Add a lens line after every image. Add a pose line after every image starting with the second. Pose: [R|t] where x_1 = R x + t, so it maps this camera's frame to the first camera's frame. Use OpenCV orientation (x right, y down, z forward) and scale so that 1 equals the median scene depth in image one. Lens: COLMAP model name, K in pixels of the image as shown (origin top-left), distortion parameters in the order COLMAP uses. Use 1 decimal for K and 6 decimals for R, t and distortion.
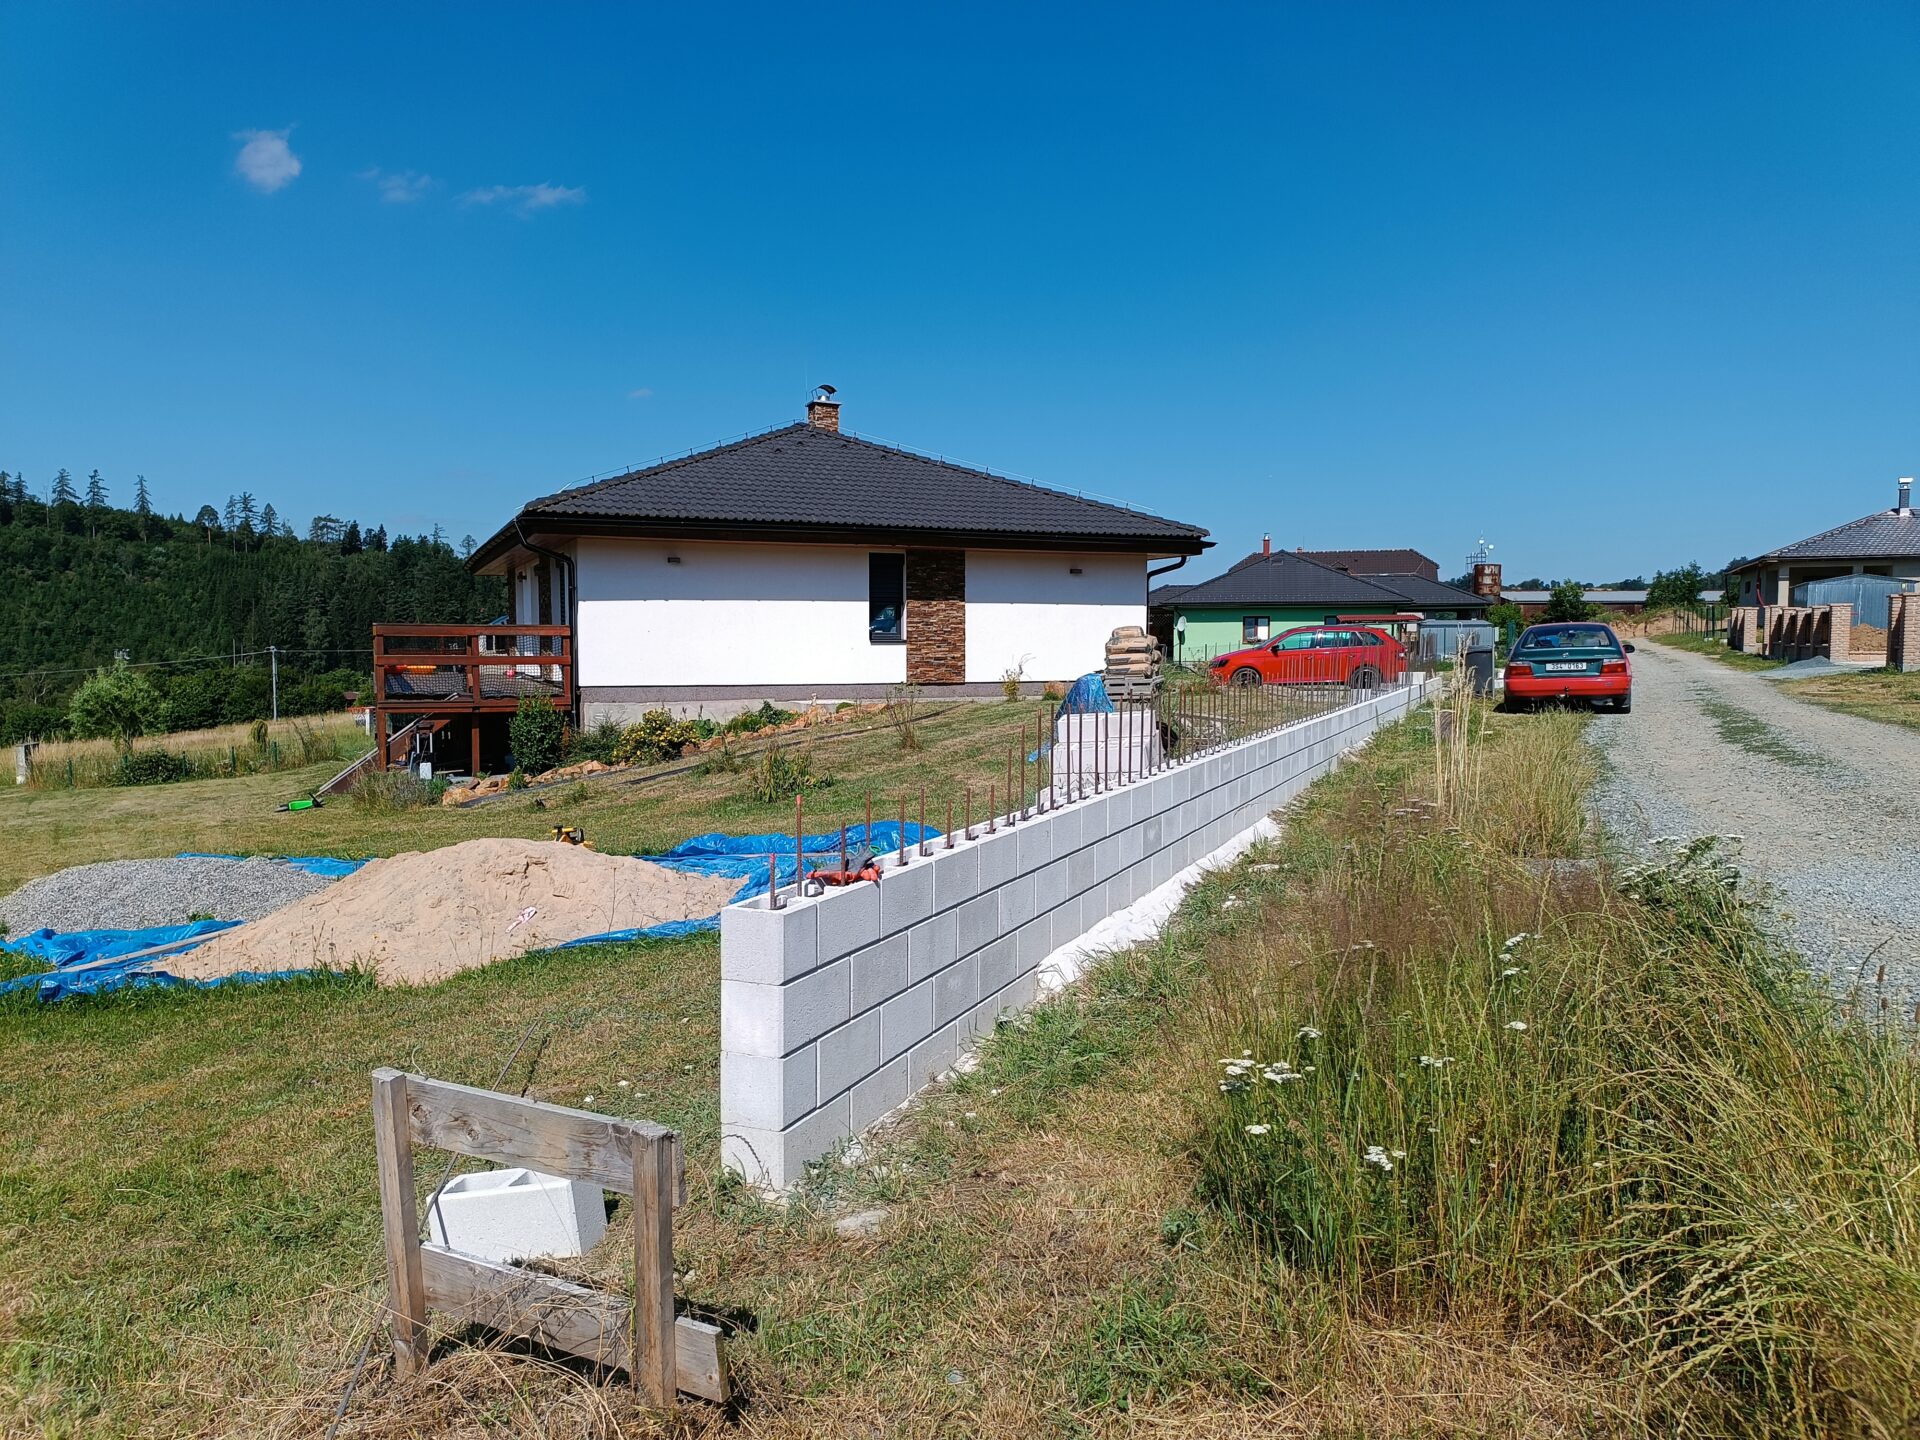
lens RADIAL K [[1361.6, 0, 963.8], [0, 1361.6, 728.9], [0, 0, 1]] dist [0.015910, -0.028299]
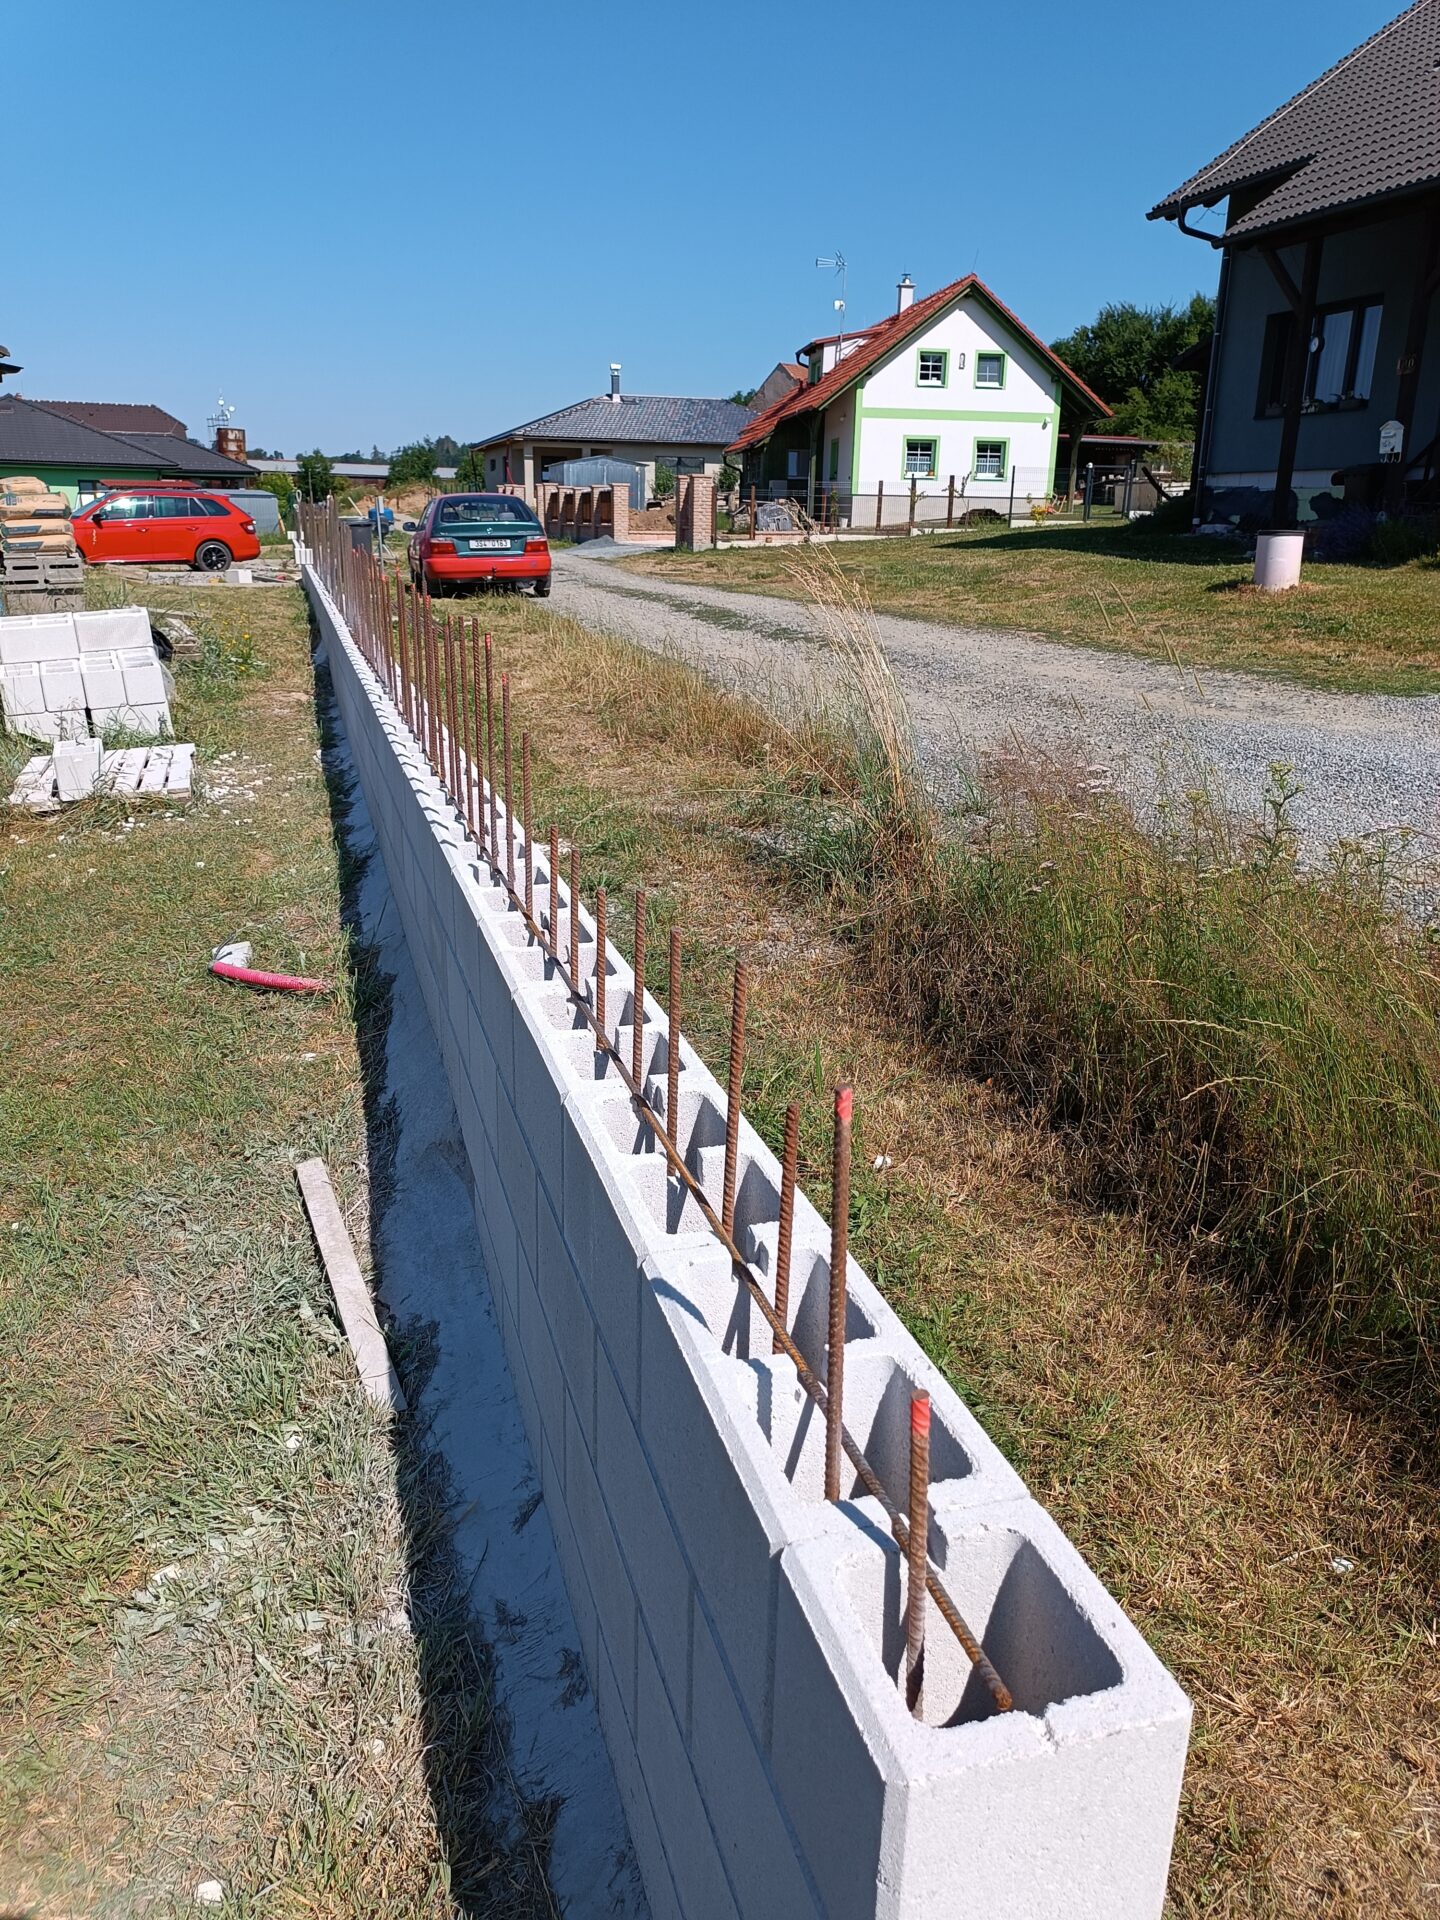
lens RADIAL K [[1361.6, 0, 717.0], [0, 1361.6, 976.6], [0, 0, 1]] dist [0.015910, -0.028299]
pose [[0.762914, -0.189413, 0.618130, -0.047193], [0.022619, 0.963353, 0.267282, -0.005752], [-0.646104, -0.189932, 0.739240, 0.140689]]
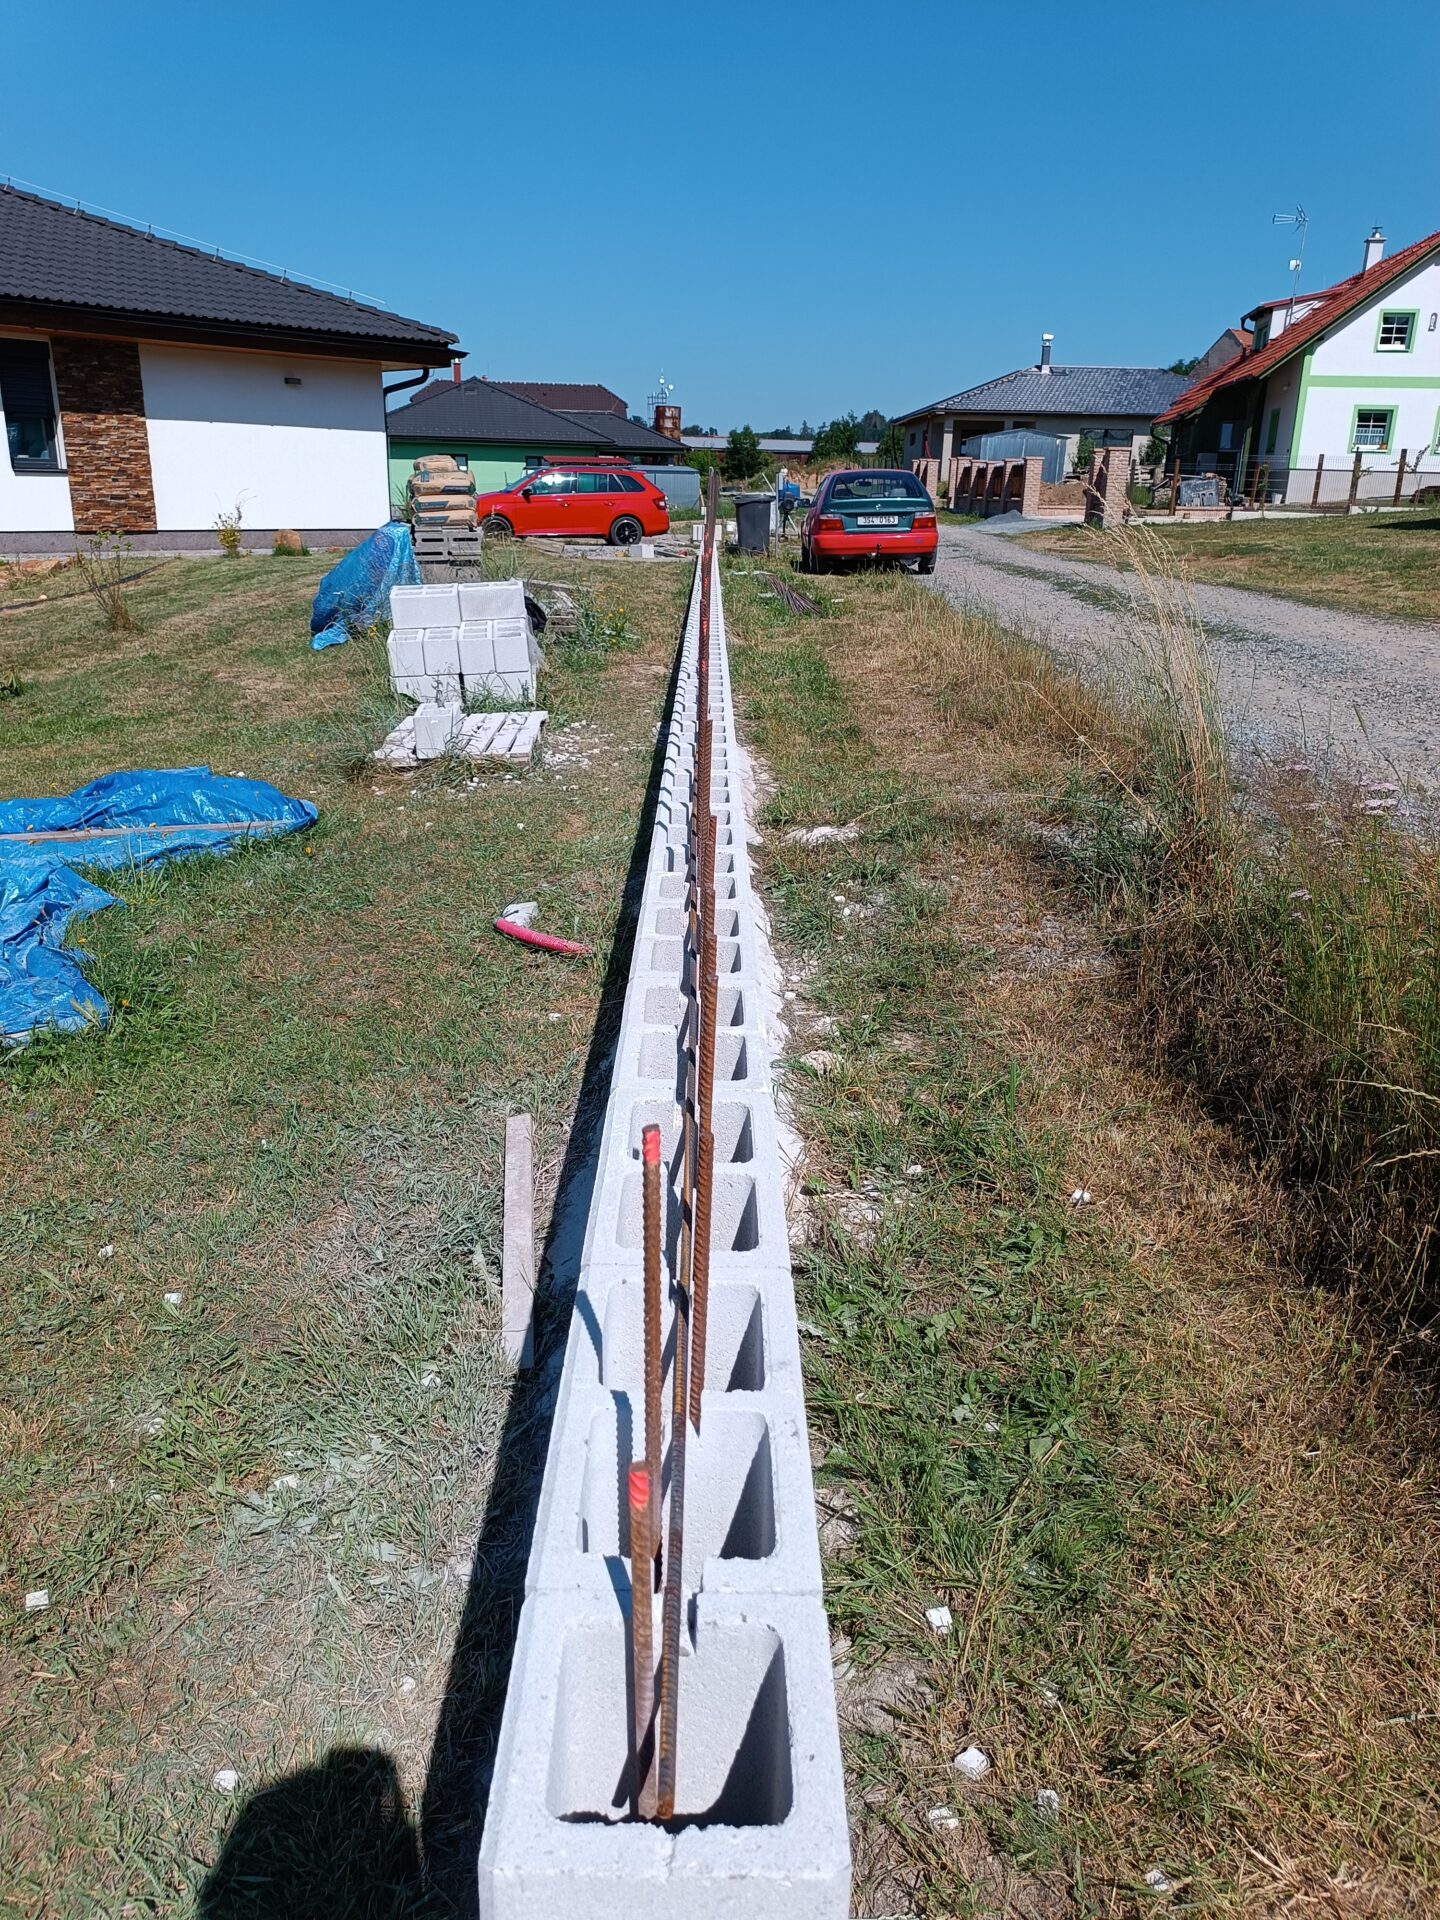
lens RADIAL K [[1361.6, 0, 716.2], [0, 1361.6, 966.4], [0, 0, 1]] dist [0.015910, -0.028299]
pose [[0.915992, -0.113246, 0.384882, -0.032719], [0.004144, 0.961954, 0.273179, -0.006669], [-0.401176, -0.248635, 0.881612, 0.134023]]
